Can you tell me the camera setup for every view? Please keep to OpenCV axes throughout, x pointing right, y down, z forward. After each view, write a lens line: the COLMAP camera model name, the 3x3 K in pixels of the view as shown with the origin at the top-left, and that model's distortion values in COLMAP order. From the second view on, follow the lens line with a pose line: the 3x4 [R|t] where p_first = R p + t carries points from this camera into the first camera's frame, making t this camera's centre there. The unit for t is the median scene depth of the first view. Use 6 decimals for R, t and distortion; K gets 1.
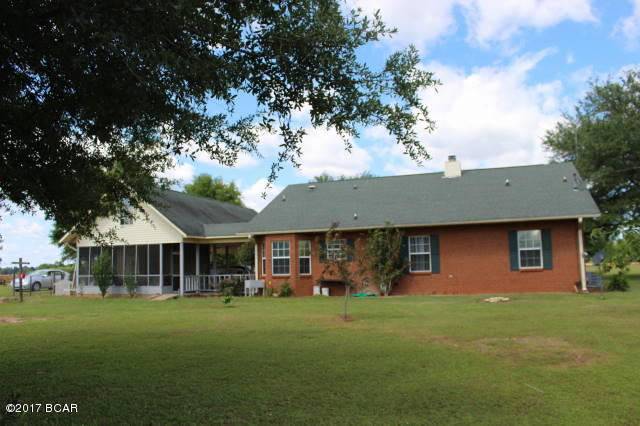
lens RADIAL K [[535.2, 0, 320.0], [0, 535.2, 213.0], [0, 0, 1]] dist [-0.149610, 0.149109]
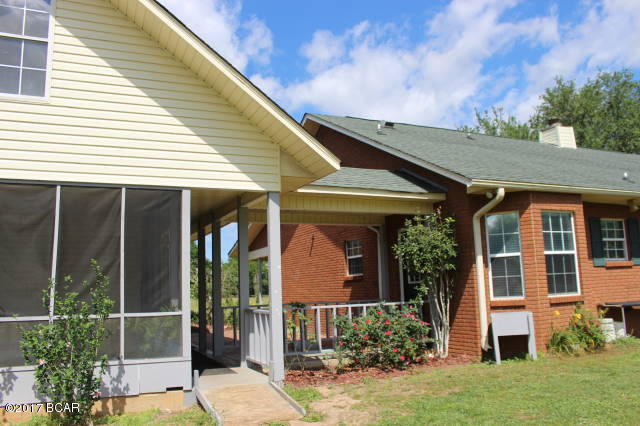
lens RADIAL K [[535.2, 0, 320.0], [0, 535.2, 213.0], [0, 0, 1]] dist [-0.149610, 0.149109]
pose [[0.702041, 0.097877, 0.705378, -0.472234], [-0.055308, 0.995012, -0.083021, 0.095292], [-0.709986, 0.019271, 0.703952, 0.841790]]
